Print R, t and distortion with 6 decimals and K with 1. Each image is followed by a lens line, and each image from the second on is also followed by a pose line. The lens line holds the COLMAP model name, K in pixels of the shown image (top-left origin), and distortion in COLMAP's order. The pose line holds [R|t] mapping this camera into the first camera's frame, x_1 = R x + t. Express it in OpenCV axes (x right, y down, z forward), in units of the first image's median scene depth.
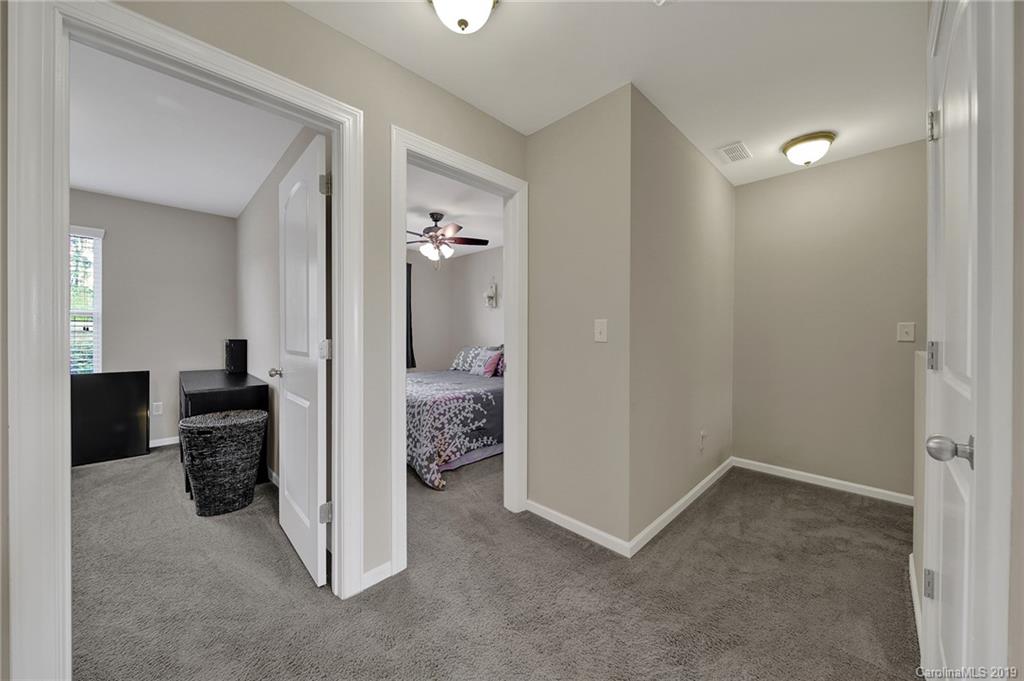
lens RADIAL K [[362.2, 0, 515.9], [0, 362.2, 333.8], [0, 0, 1]] dist [-0.001332, 0.000224]
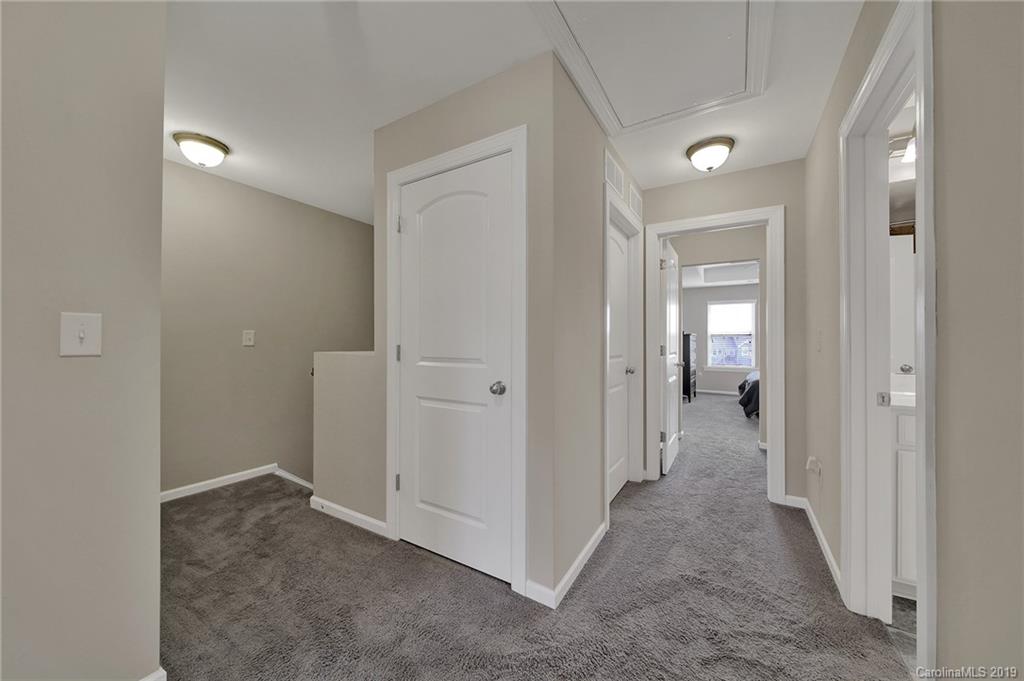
lens RADIAL K [[362.2, 0, 512.2], [0, 362.2, 342.5], [0, 0, 1]] dist [-0.001332, 0.000224]
pose [[-0.227972, -0.007092, 0.973642, -0.382812], [-0.003977, 0.999972, 0.006353, -0.002248], [-0.973660, -0.002424, -0.227994, 0.473292]]
